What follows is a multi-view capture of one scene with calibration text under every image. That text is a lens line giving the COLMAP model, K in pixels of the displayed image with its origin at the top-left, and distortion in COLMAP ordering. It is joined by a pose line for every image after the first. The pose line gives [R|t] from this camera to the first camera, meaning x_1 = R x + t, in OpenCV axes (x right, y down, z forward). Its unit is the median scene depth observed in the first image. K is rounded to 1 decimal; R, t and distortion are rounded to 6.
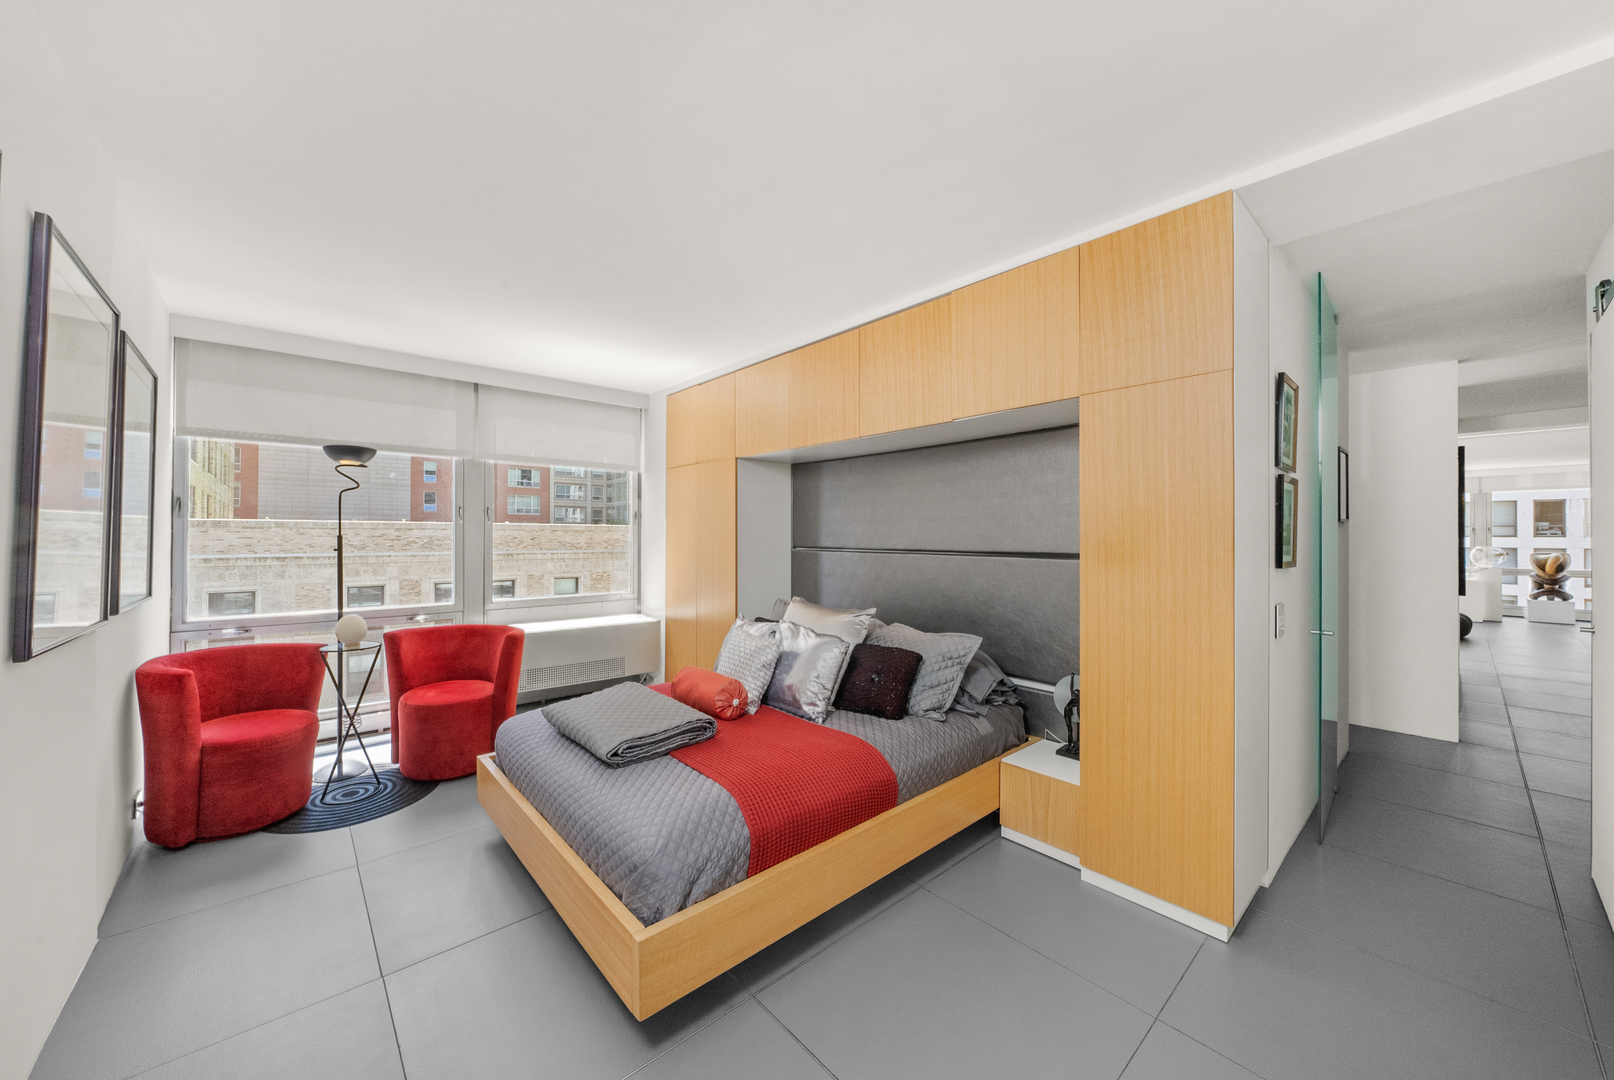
lens RADIAL K [[577.6, 0, 805.6], [0, 577.6, 535.8], [0, 0, 1]] dist [-0.005006, 0.000041]
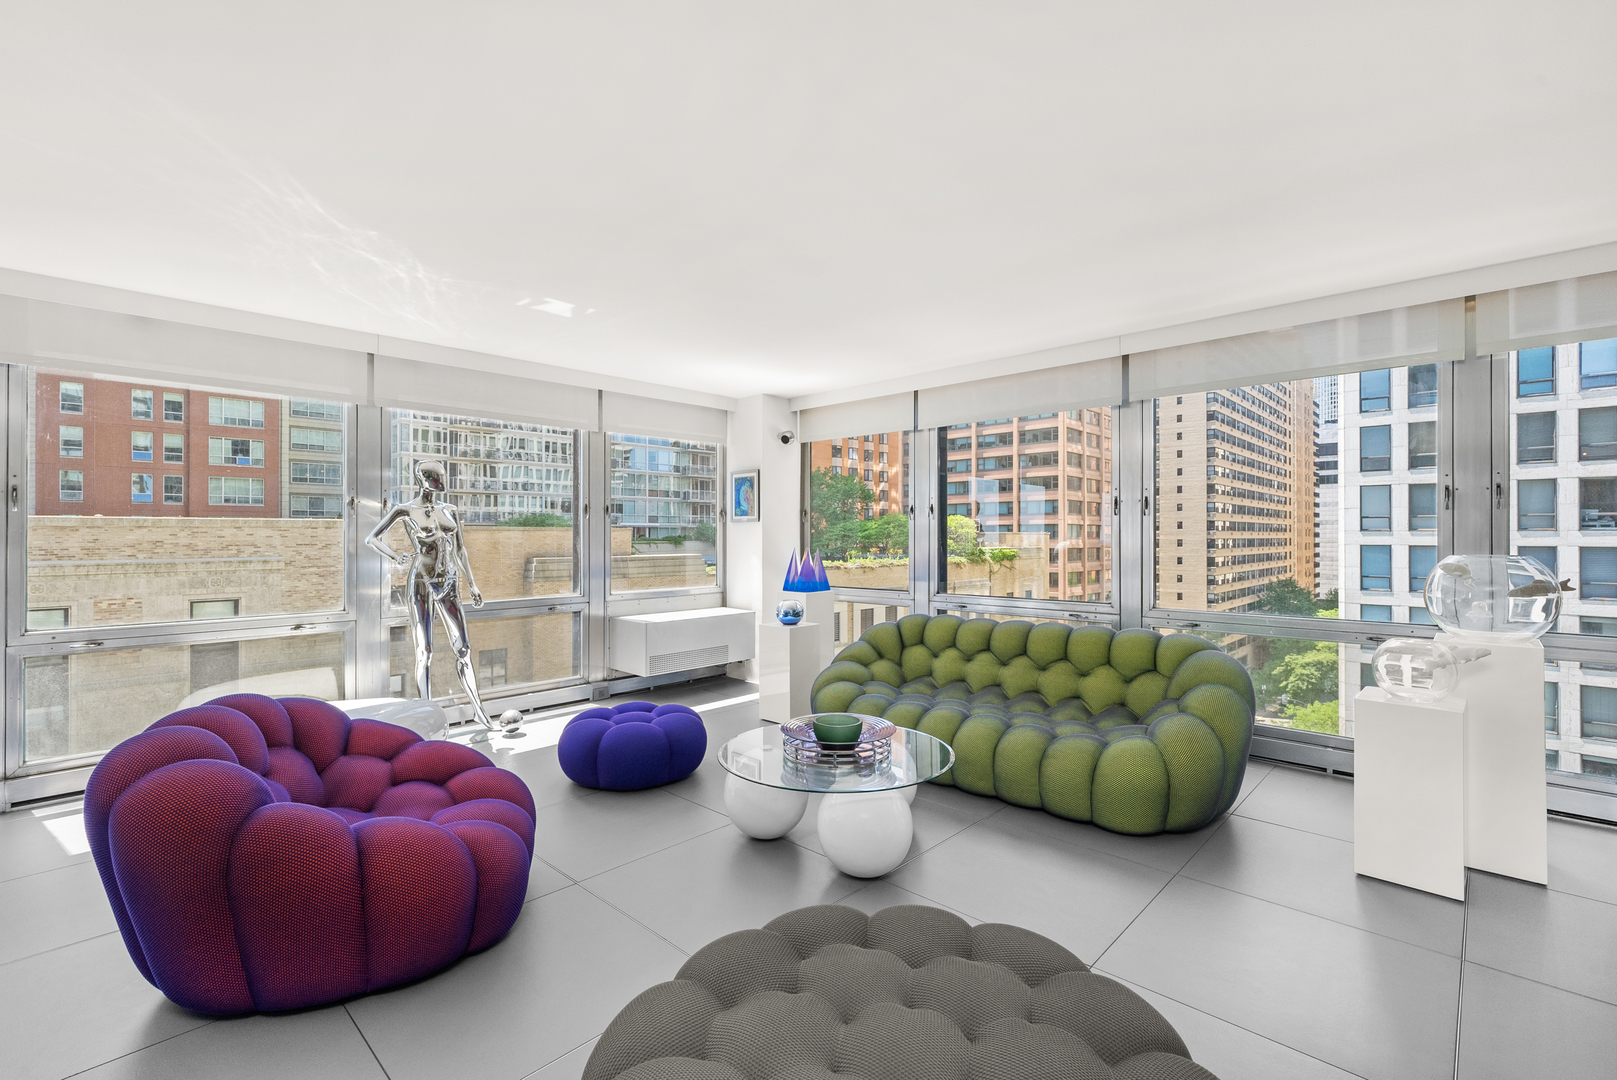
lens RADIAL K [[716.2, 0, 798.2], [0, 716.2, 535.1], [0, 0, 1]] dist [0.004101, 0.000001]
pose [[0.996823, -0.005200, 0.079481, 0.124017], [0.005070, 0.999985, 0.001838, 0.000602], [-0.079489, -0.001429, 0.996835, 0.098765]]
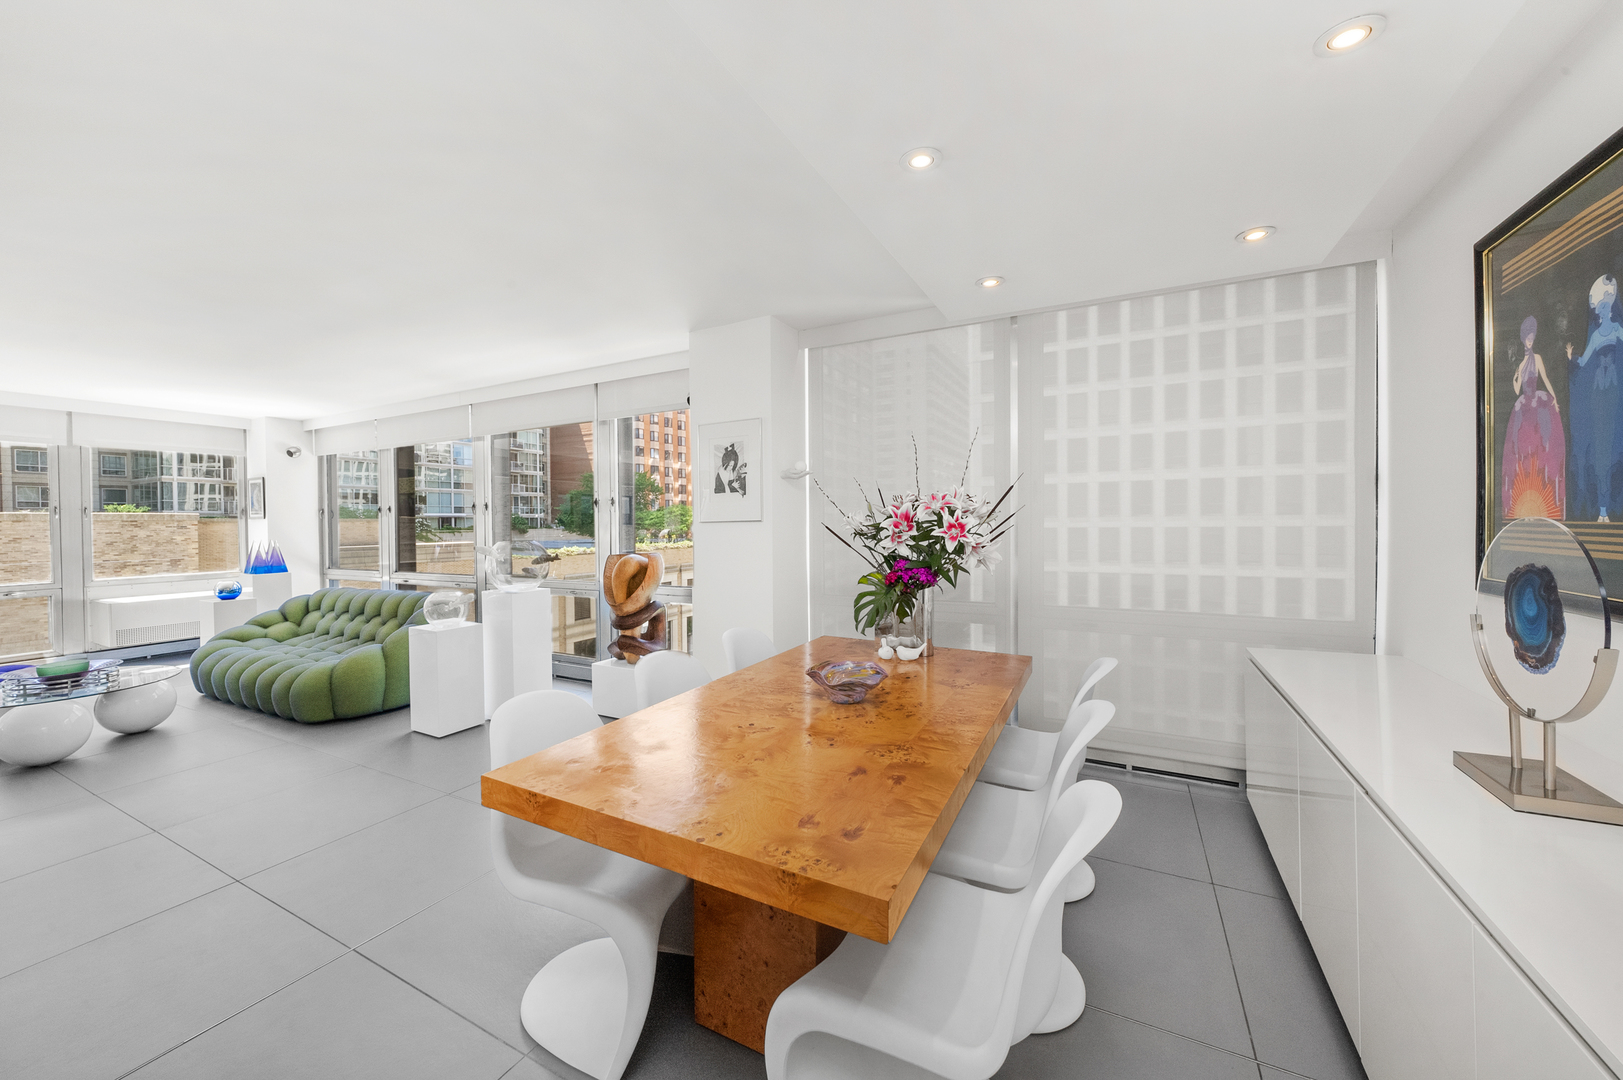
lens RADIAL K [[602.5, 0, 806.1], [0, 602.5, 532.7], [0, 0, 1]] dist [-0.009282, -0.000021]
pose [[0.932227, -0.019350, 0.361355, 0.173508], [0.012237, 0.999684, 0.021962, 0.000180], [-0.361666, -0.016051, 0.932169, 0.069163]]
